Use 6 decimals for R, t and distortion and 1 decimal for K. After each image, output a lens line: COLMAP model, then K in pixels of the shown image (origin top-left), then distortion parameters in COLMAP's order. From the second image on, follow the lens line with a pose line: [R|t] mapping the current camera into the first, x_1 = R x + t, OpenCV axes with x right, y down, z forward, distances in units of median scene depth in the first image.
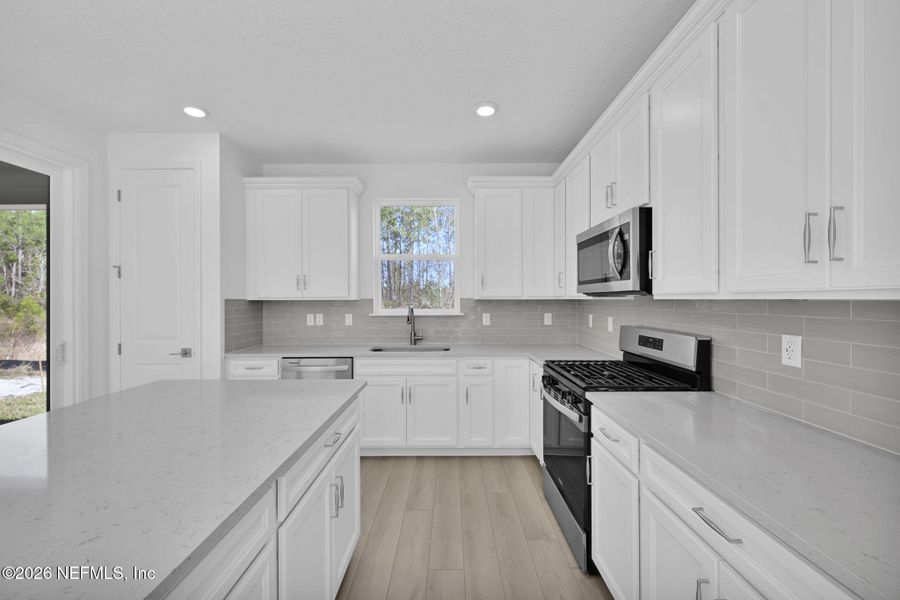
lens RADIAL K [[357.8, 0, 452.0], [0, 357.8, 298.9], [0, 0, 1]] dist [0.001091, 0.000146]
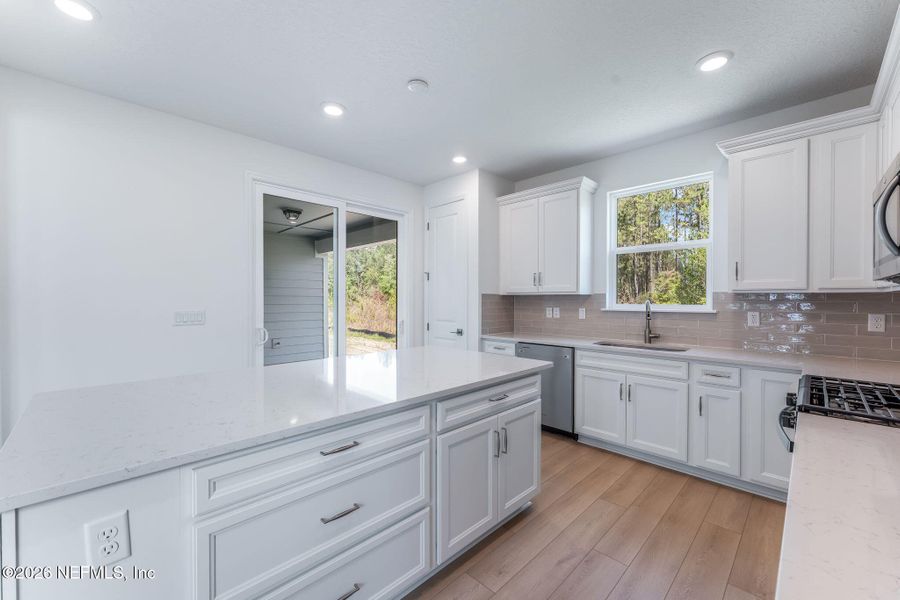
lens RADIAL K [[361.4, 0, 450.0], [0, 361.4, 300.0], [0, 0, 1]] dist [-0.000539, 0.000017]
pose [[0.705004, 0.006977, -0.709169, 0.266692], [-0.003183, 0.999973, 0.006674, 0.017543], [0.709196, -0.002448, 0.705007, -0.024362]]
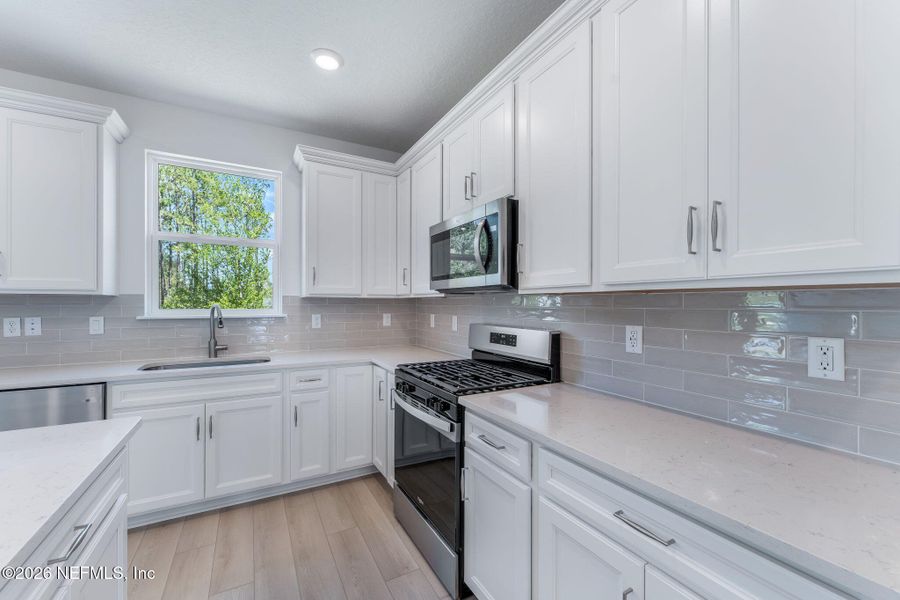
lens RADIAL K [[363.0, 0, 448.6], [0, 363.0, 303.5], [0, 0, 1]] dist [-0.000641, -0.000190]
pose [[0.878008, 0.005728, 0.478611, -0.056213], [-0.006137, 0.999981, -0.000711, 0.019639], [-0.478606, -0.002313, 0.878027, 0.149117]]
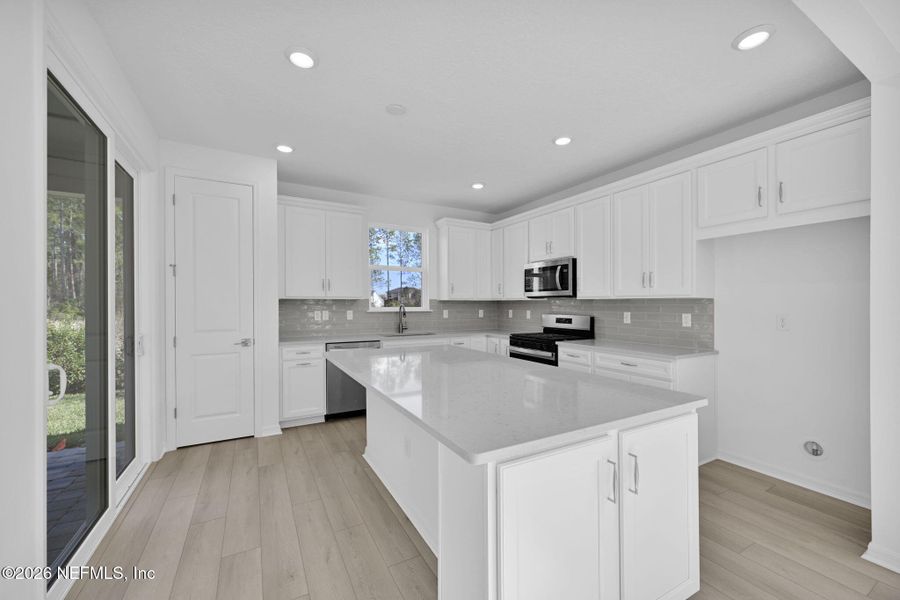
lens RADIAL K [[356.2, 0, 452.8], [0, 356.2, 305.5], [0, 0, 1]] dist [0.000909, 0.000123]
pose [[0.872861, 0.003277, 0.487958, -0.834530], [-0.004951, 0.999985, 0.002142, 0.027276], [-0.487944, -0.004285, 0.872864, -0.395256]]
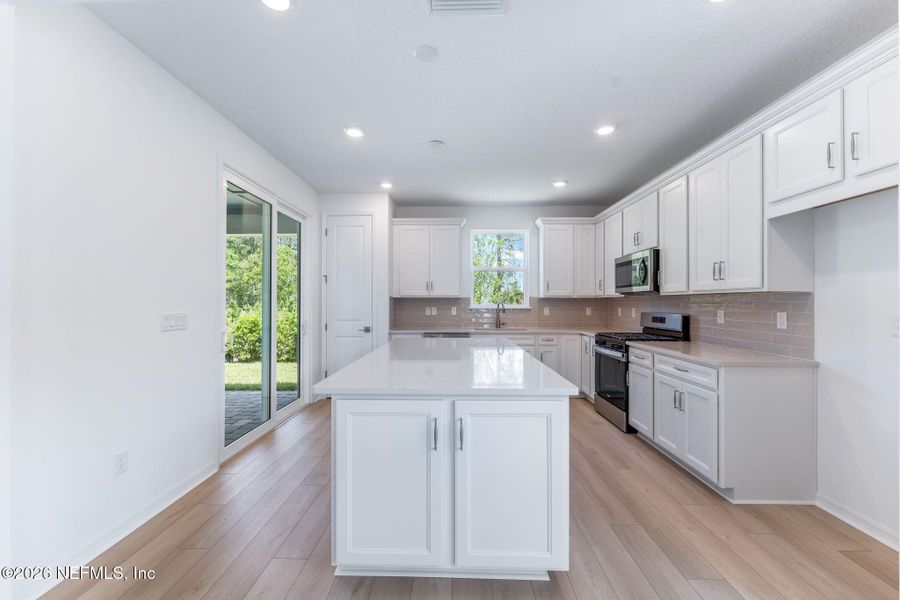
lens RADIAL K [[360.1, 0, 450.0], [0, 360.1, 300.0], [0, 0, 1]] dist [-0.001387, -0.000153]
pose [[0.999766, 0.004092, -0.021264, -0.388589], [-0.004254, 0.999962, -0.007581, 0.032862], [0.021232, 0.007670, 0.999745, -0.707857]]
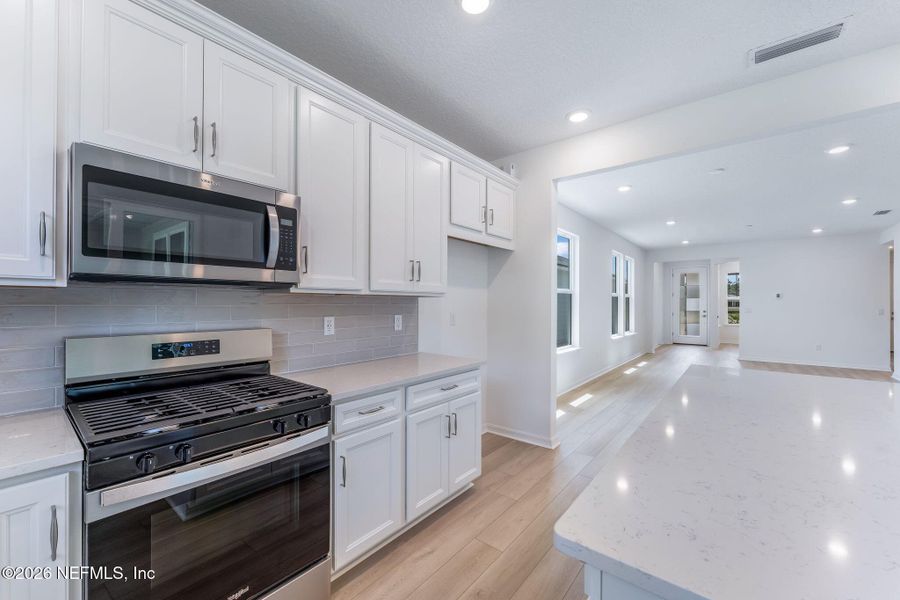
lens RADIAL K [[362.1, 0, 451.2], [0, 362.1, 300.4], [0, 0, 1]] dist [-0.000472, 0.000000]
pose [[-0.776384, 0.004130, 0.630246, -0.293962], [-0.001892, 0.999959, -0.008885, 0.021317], [-0.630257, -0.008090, -0.776344, 1.035364]]
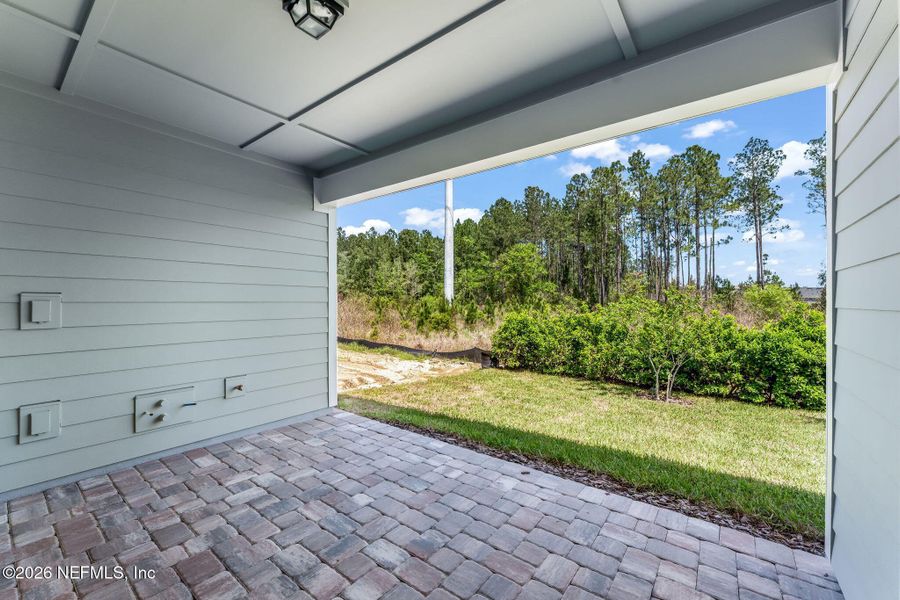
lens RADIAL K [[362.1, 0, 451.2], [0, 362.1, 300.4], [0, 0, 1]] dist [-0.000472, 0.000000]
pose [[0.794362, 0.007582, -0.607398, -1.345153], [-0.006432, 0.999971, 0.004071, 0.058406], [0.607411, 0.000673, 0.794387, 0.461899]]
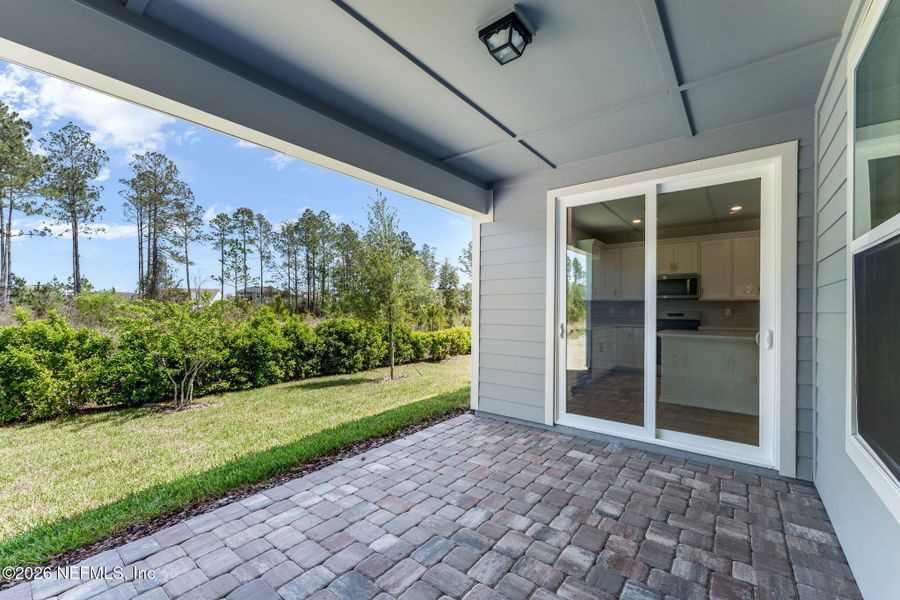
lens RADIAL K [[368.0, 0, 447.4], [0, 368.0, 309.5], [0, 0, 1]] dist [-0.001061, 0.000199]
pose [[0.623420, 0.002342, 0.781884, -2.671345], [-0.008213, 0.999960, 0.003553, 0.066926], [-0.781844, -0.008636, 0.623414, 0.464049]]
